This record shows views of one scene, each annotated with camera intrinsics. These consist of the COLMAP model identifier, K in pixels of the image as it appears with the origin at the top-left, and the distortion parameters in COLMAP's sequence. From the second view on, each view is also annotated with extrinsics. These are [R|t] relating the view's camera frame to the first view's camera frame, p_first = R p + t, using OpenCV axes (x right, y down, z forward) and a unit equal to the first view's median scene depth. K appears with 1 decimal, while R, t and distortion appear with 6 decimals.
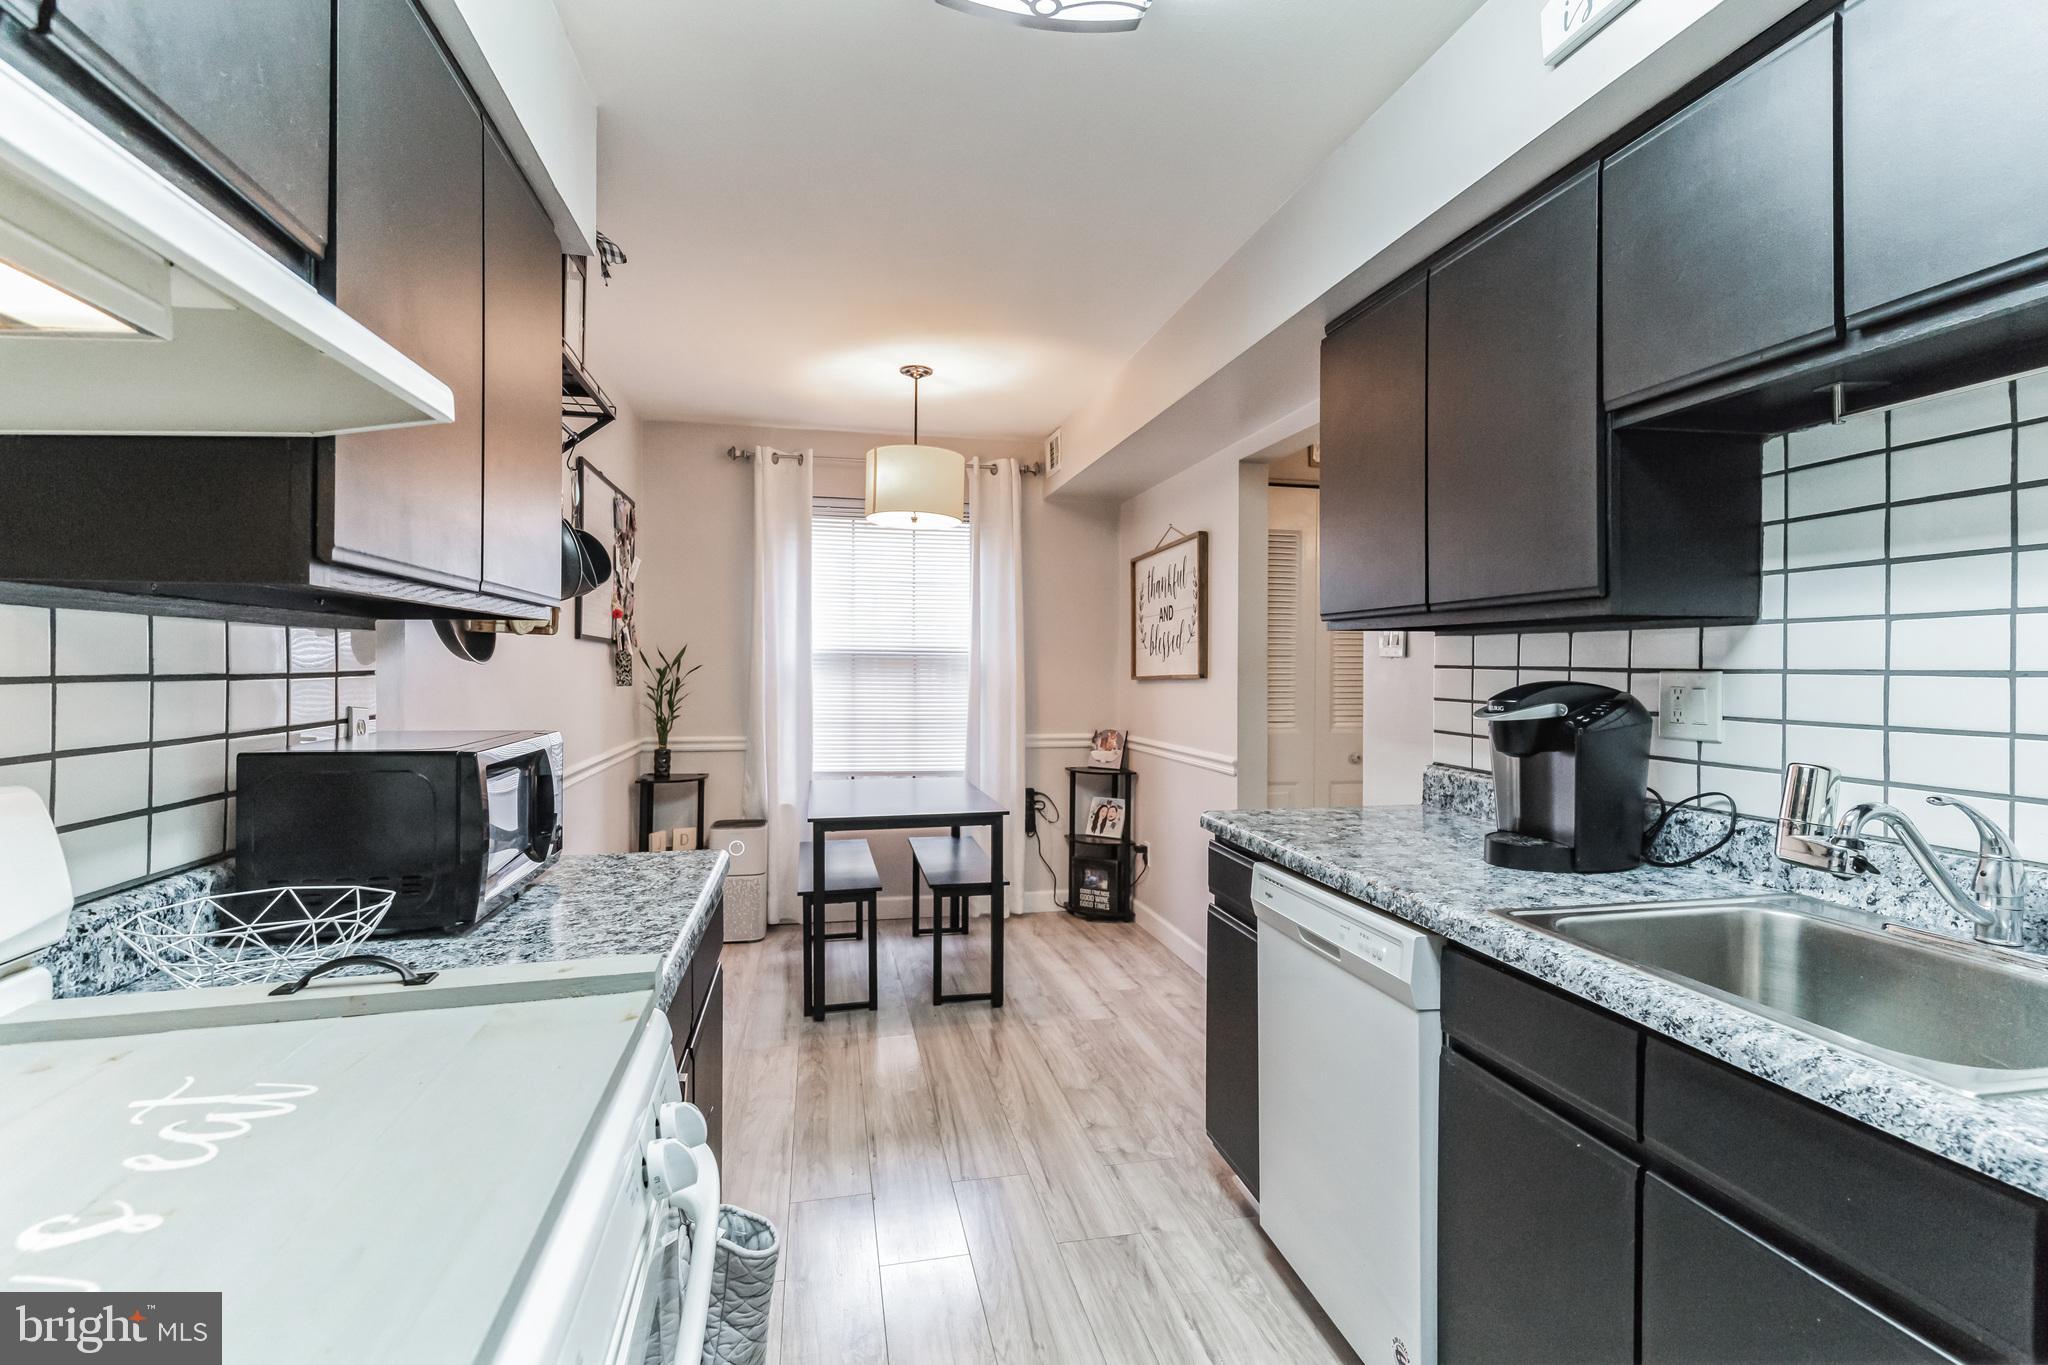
lens RADIAL K [[972.6, 0, 1016.4], [0, 972.6, 670.5], [0, 0, 1]] dist [0.004871, -0.000874]
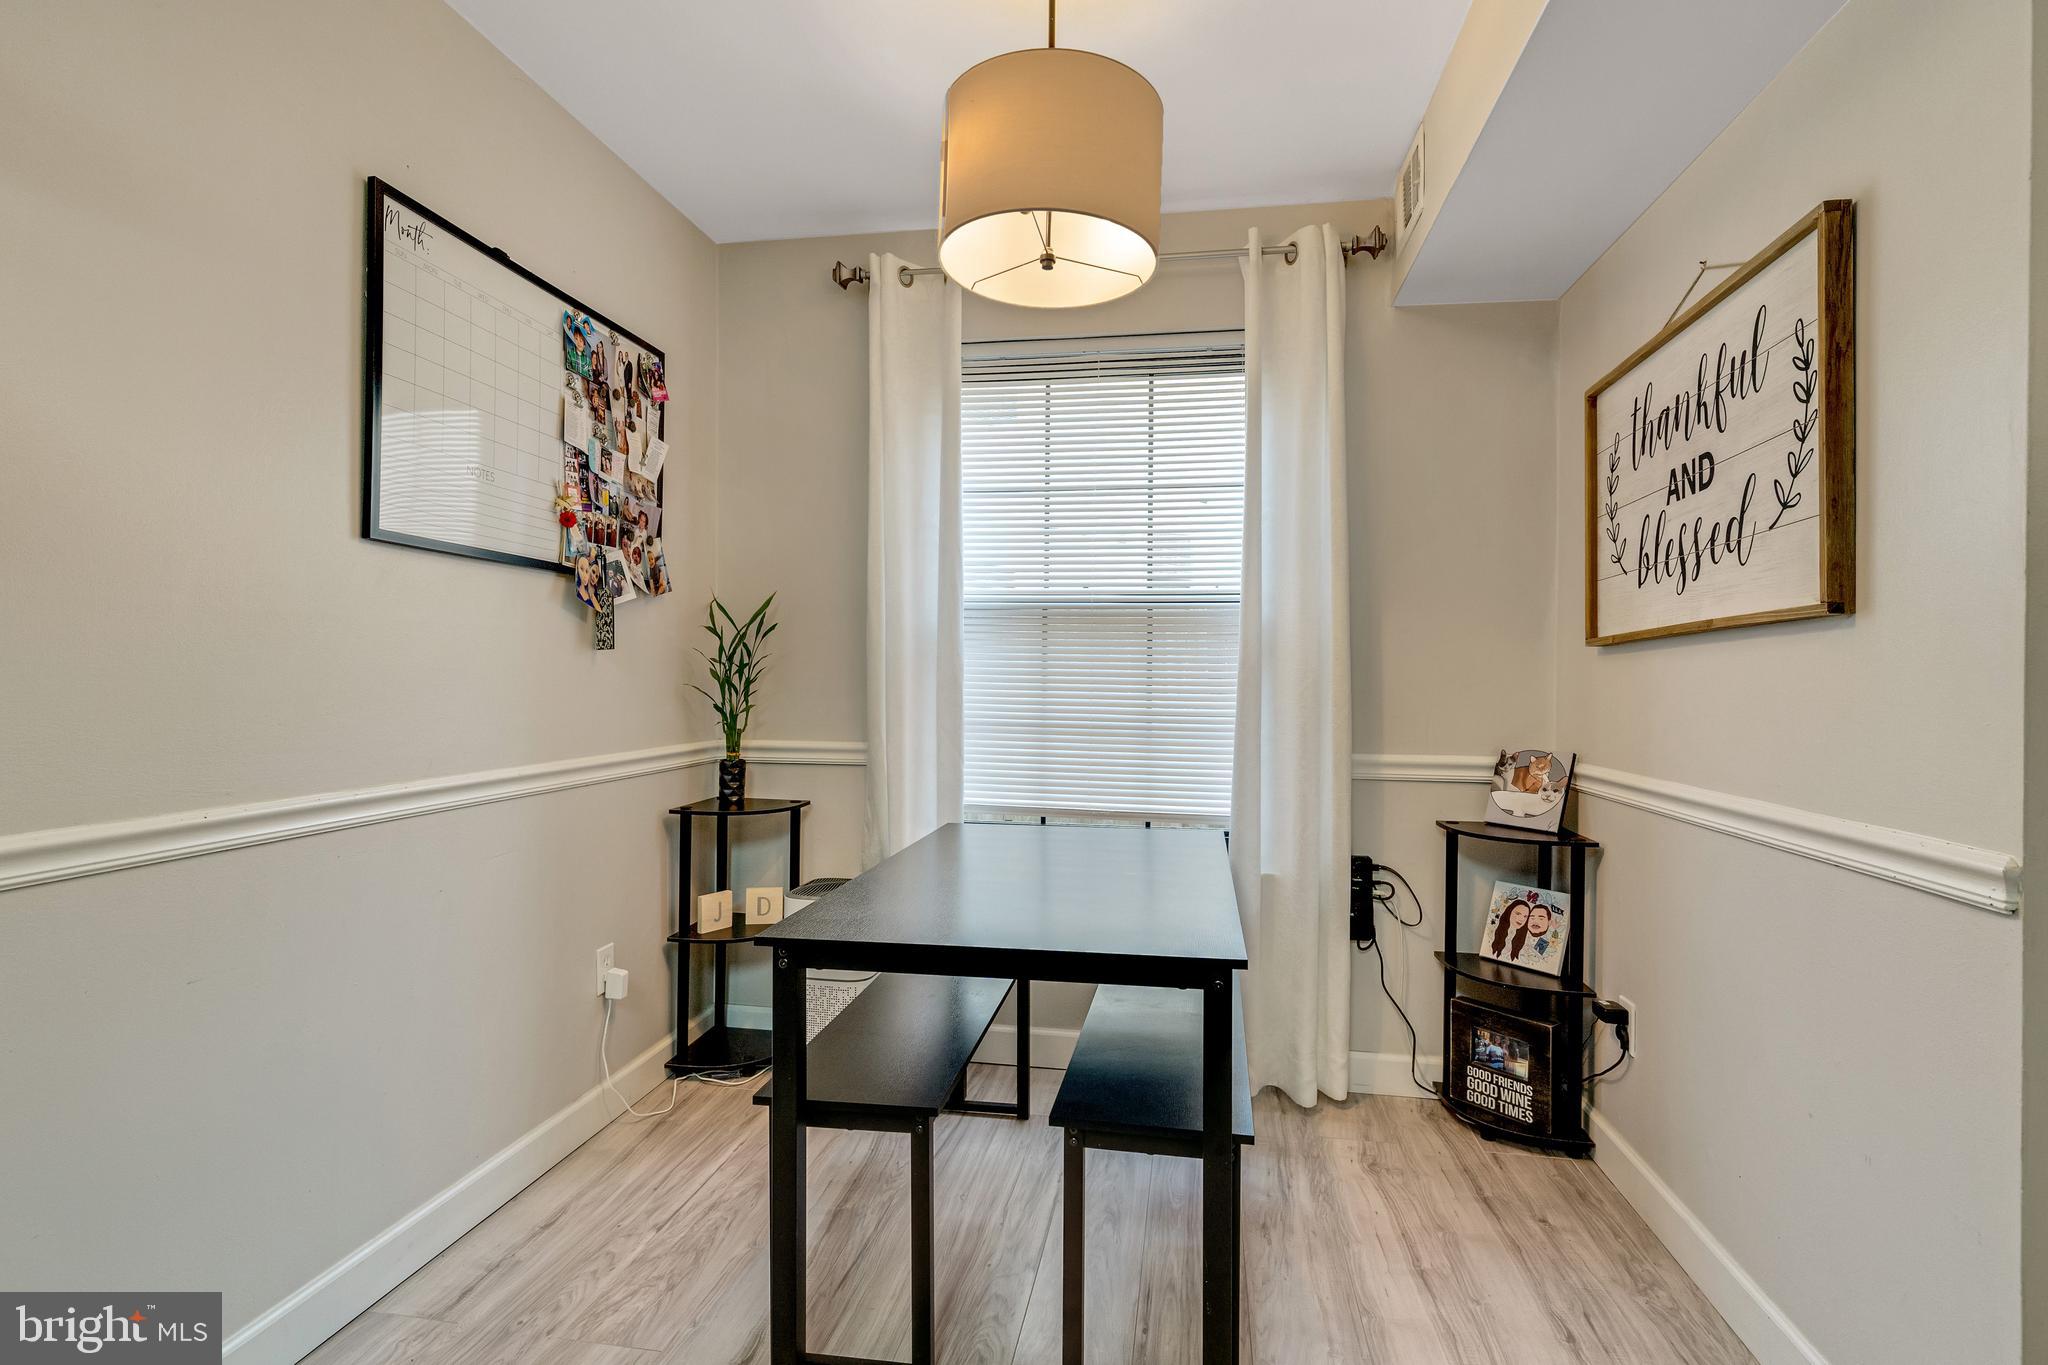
lens RADIAL K [[961.9, 0, 1027.7], [0, 961.9, 674.5], [0, 0, 1]] dist [-0.000644, -0.000349]
pose [[0.930709, 0.002724, -0.365751, 0.036437], [-0.005018, 0.999973, -0.005324, 0.027230], [0.365727, 0.006790, 0.930698, 0.466246]]
